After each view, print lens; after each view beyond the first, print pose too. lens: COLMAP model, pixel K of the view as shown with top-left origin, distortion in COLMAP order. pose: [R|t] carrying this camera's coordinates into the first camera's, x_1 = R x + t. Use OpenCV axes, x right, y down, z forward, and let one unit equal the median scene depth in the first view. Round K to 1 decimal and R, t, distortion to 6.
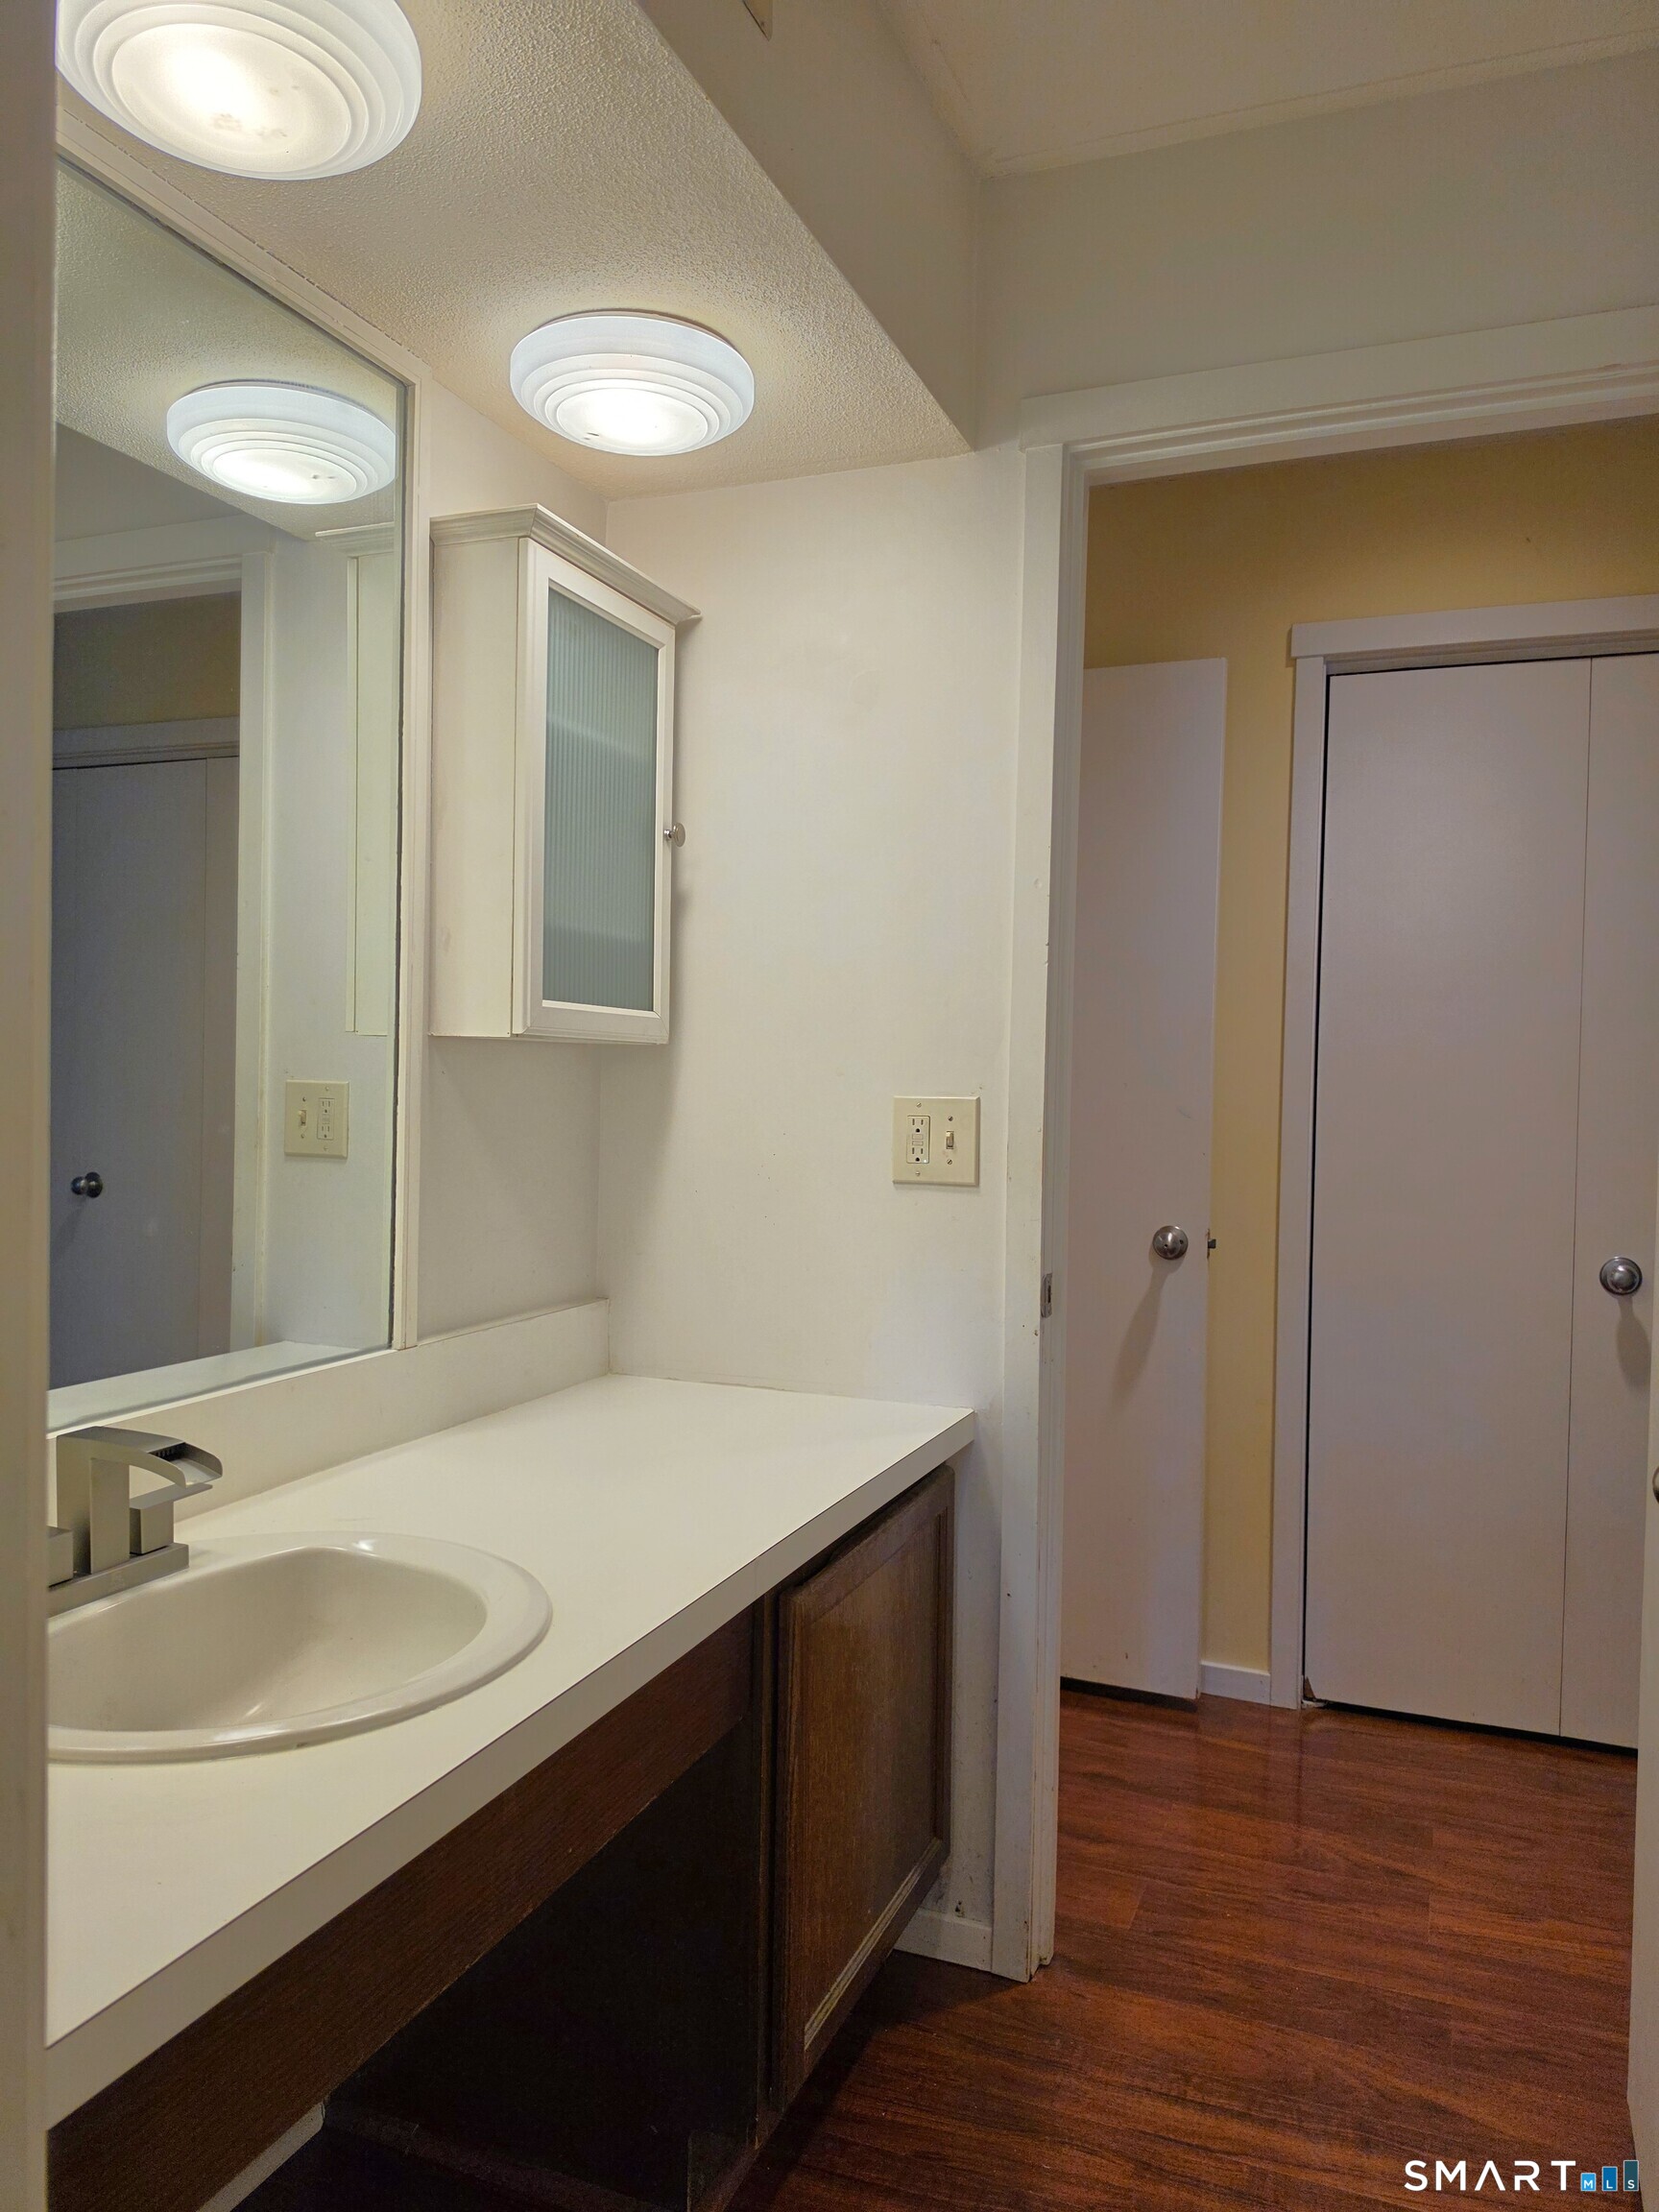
lens RADIAL K [[1537.4, 0, 830.8], [0, 1537.4, 1103.3], [0, 0, 1]] dist [0.033267, -0.046642]
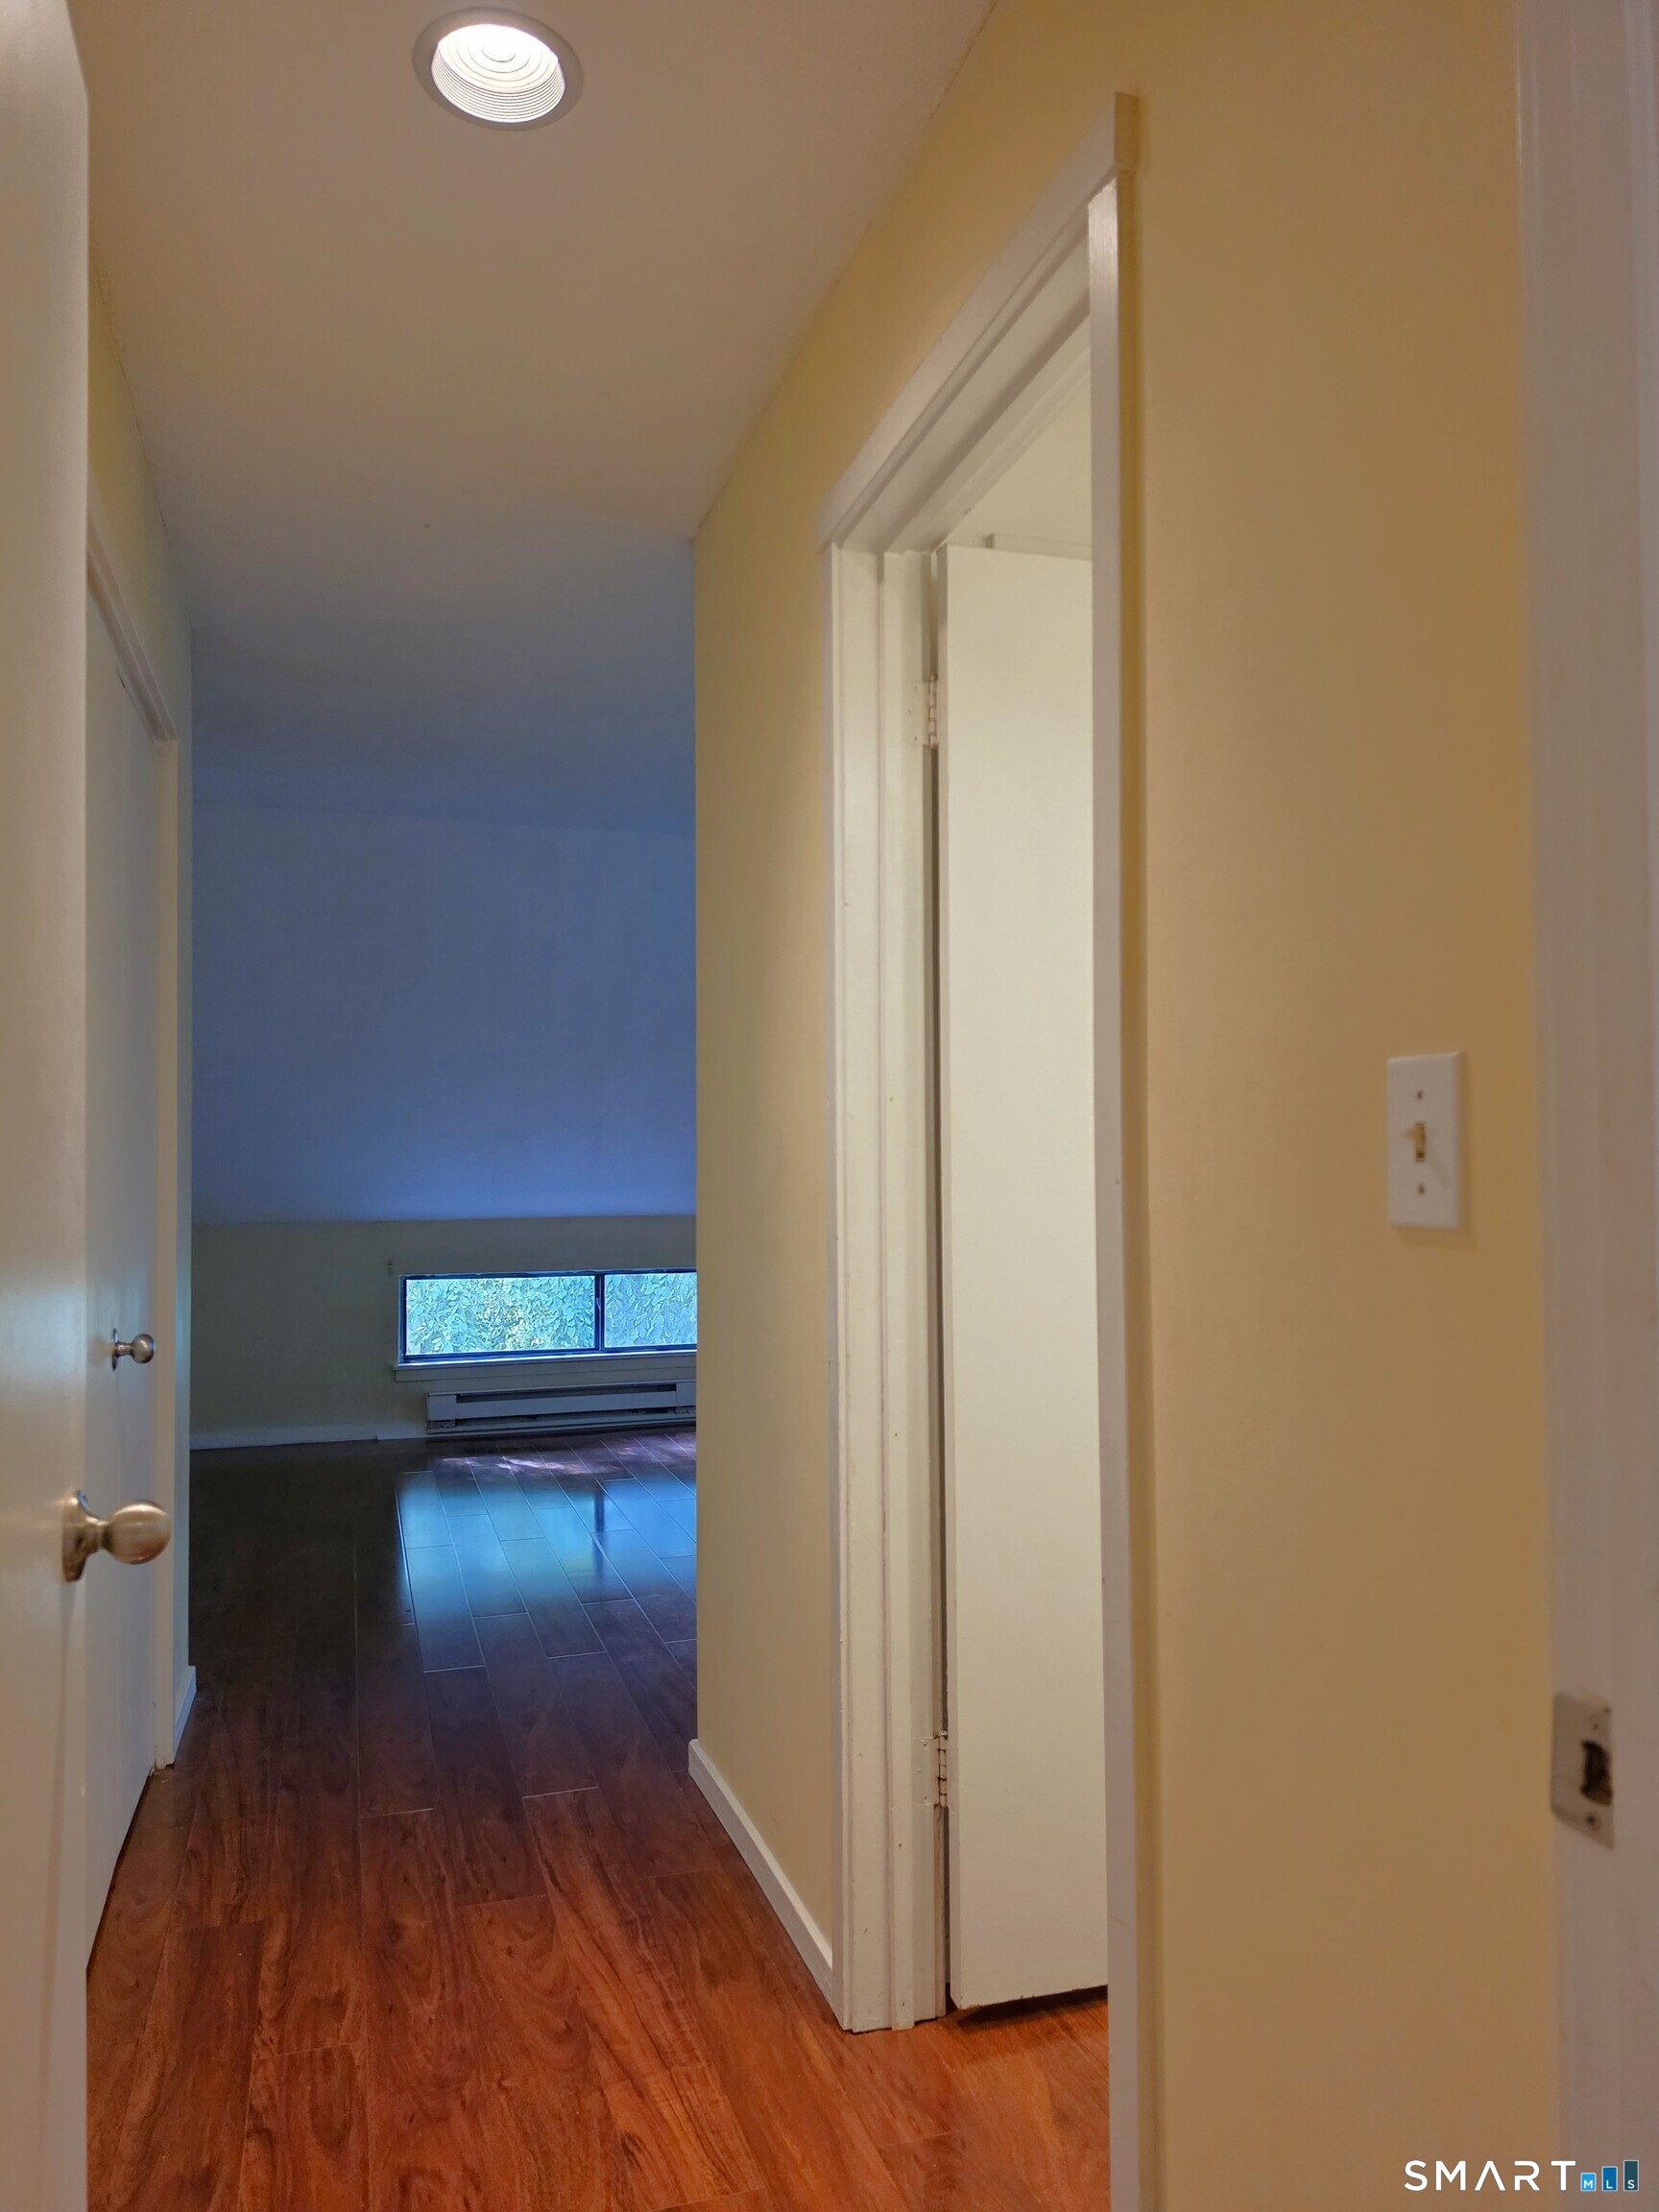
lens RADIAL K [[1537.4, 0, 832.6], [0, 1537.4, 1106.2], [0, 0, 1]] dist [0.033267, -0.046642]
pose [[-0.635238, 0.038942, 0.771334, -0.263119], [0.022277, 0.999236, -0.032102, 0.019987], [-0.771995, -0.003209, -0.635620, 1.476977]]
